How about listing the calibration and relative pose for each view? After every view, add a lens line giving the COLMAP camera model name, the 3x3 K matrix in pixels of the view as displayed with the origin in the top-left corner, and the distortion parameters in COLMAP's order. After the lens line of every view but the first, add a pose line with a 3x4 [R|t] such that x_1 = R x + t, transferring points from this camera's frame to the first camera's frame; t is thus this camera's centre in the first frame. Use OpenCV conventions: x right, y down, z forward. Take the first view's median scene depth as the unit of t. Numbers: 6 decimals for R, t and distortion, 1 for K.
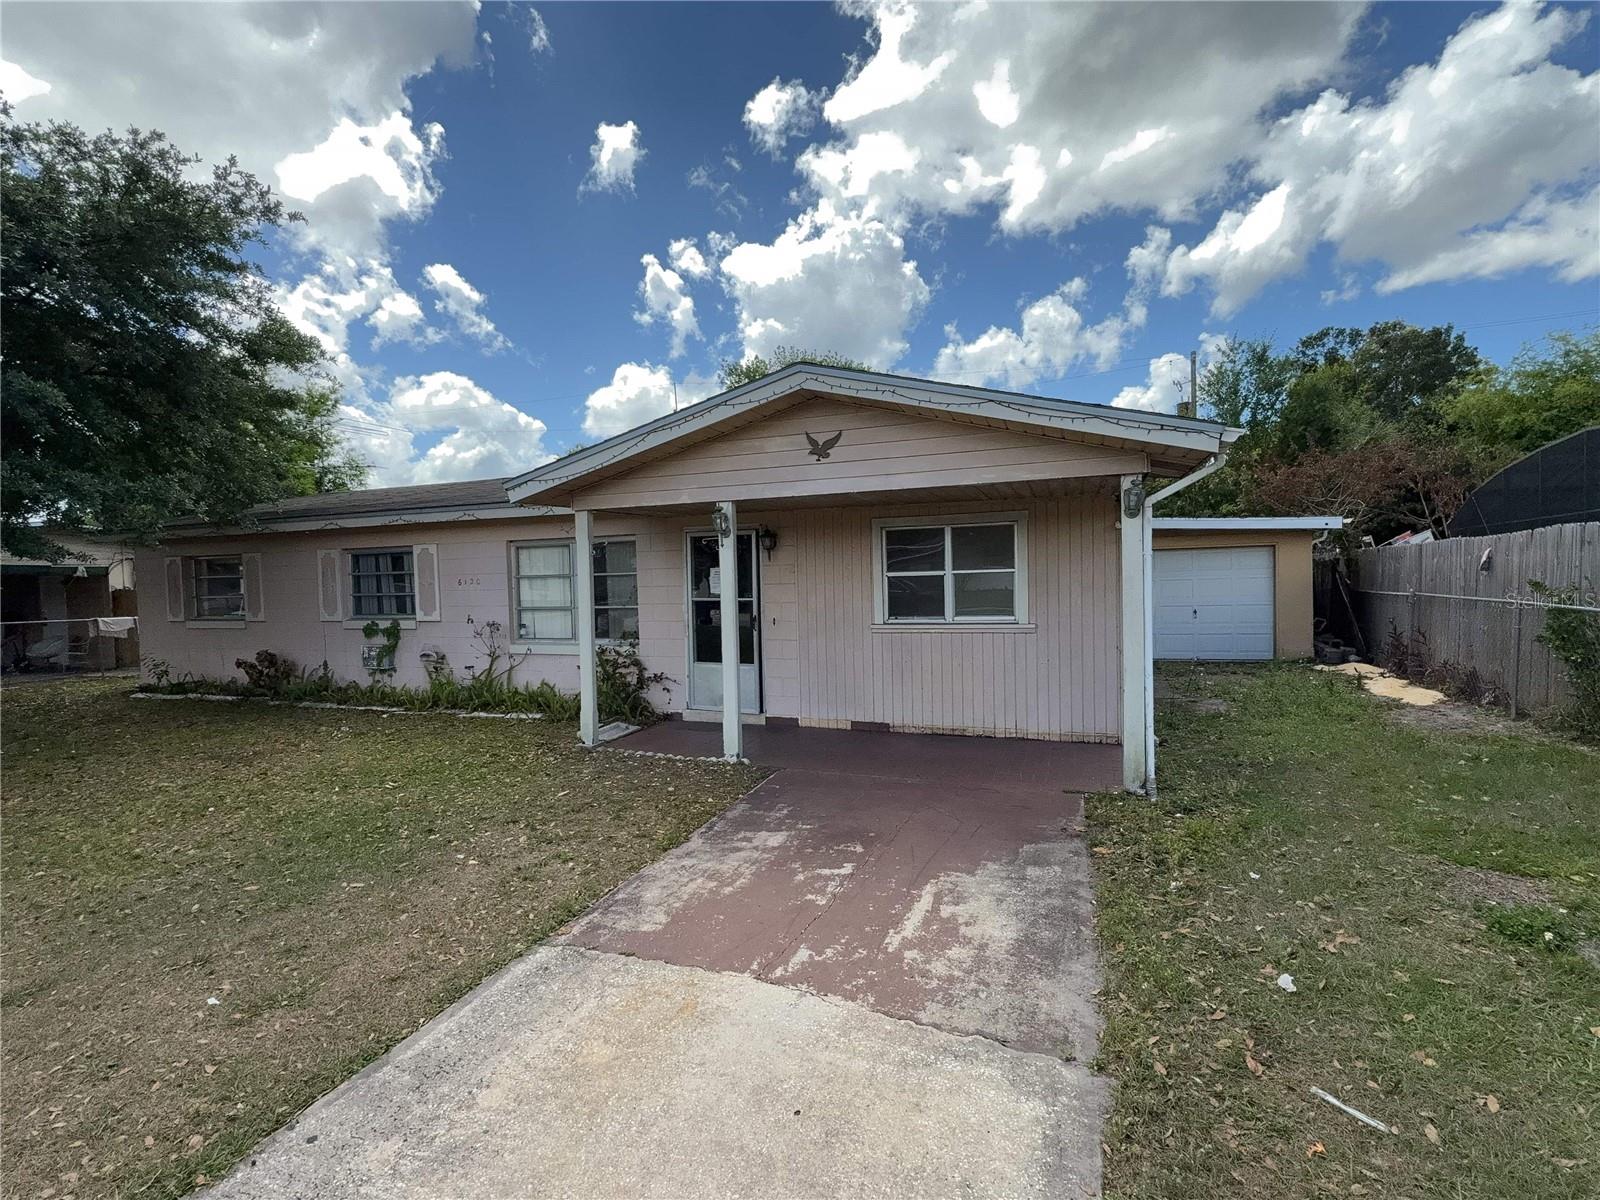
lens RADIAL K [[741.1, 0, 800.9], [0, 741.1, 601.7], [0, 0, 1]] dist [-0.002913, 0.000631]
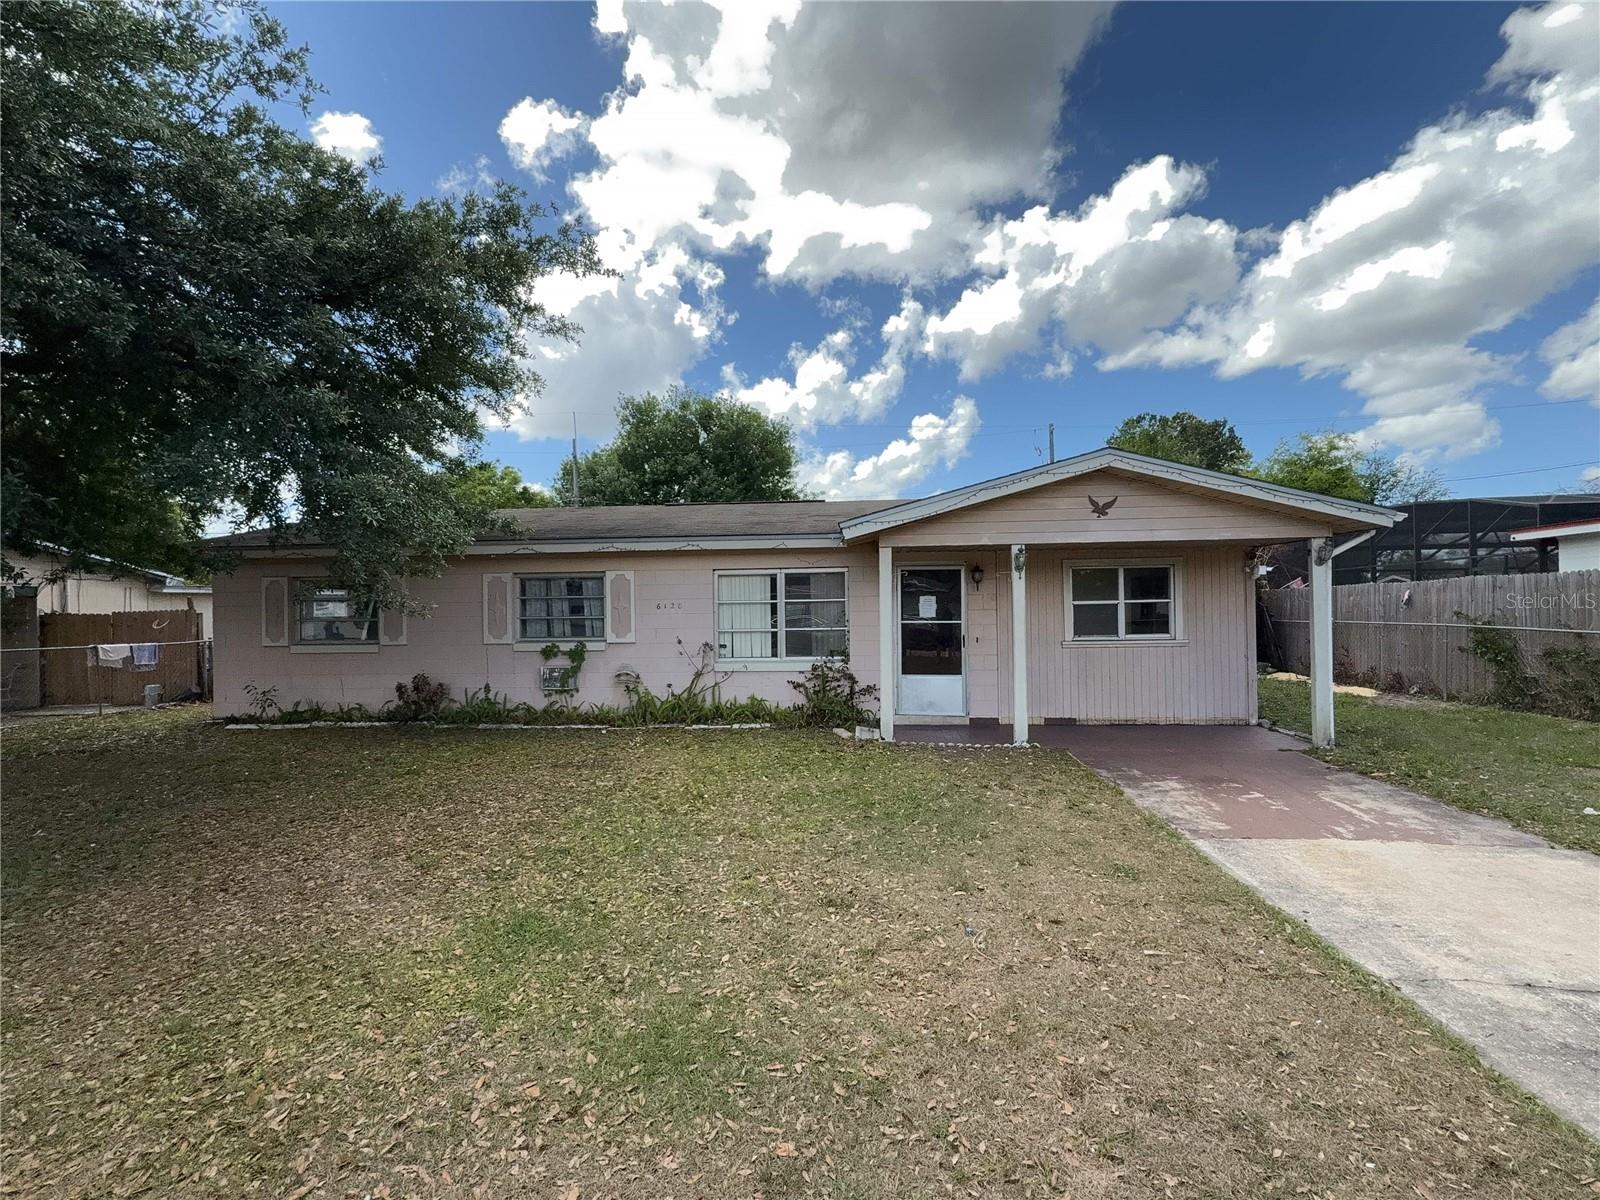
lens RADIAL K [[741.1, 0, 800.9], [0, 741.1, 601.7], [0, 0, 1]] dist [-0.002913, 0.000631]
pose [[0.962886, 0.012593, 0.269614, -0.654596], [0.000188, 0.998879, -0.047327, 0.021300], [-0.269908, 0.045621, 0.961805, -0.113470]]
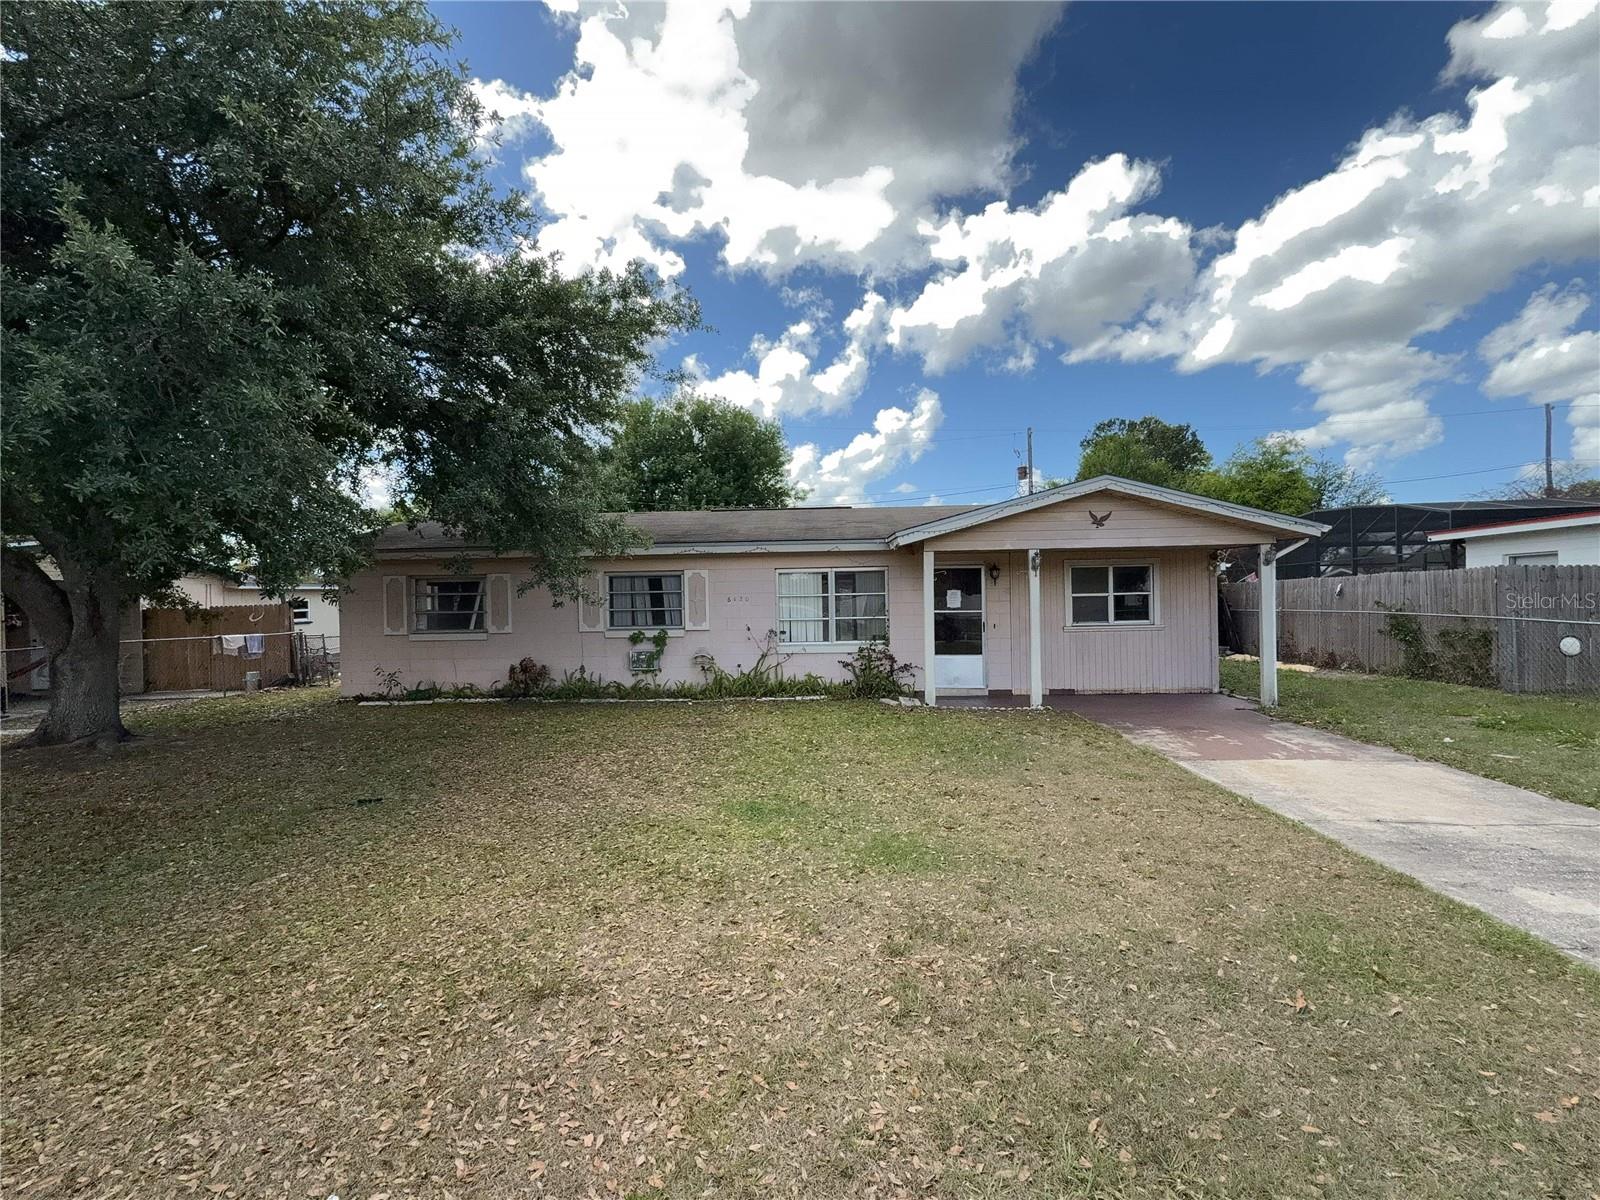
lens RADIAL K [[756.8, 0, 792.4], [0, 756.8, 581.9], [0, 0, 1]] dist [-0.007199, -0.000350]
pose [[0.951196, 0.014243, 0.308259, -0.904420], [0.006013, 0.997889, -0.064662, 0.034480], [-0.308529, 0.063360, 0.949102, -0.341510]]
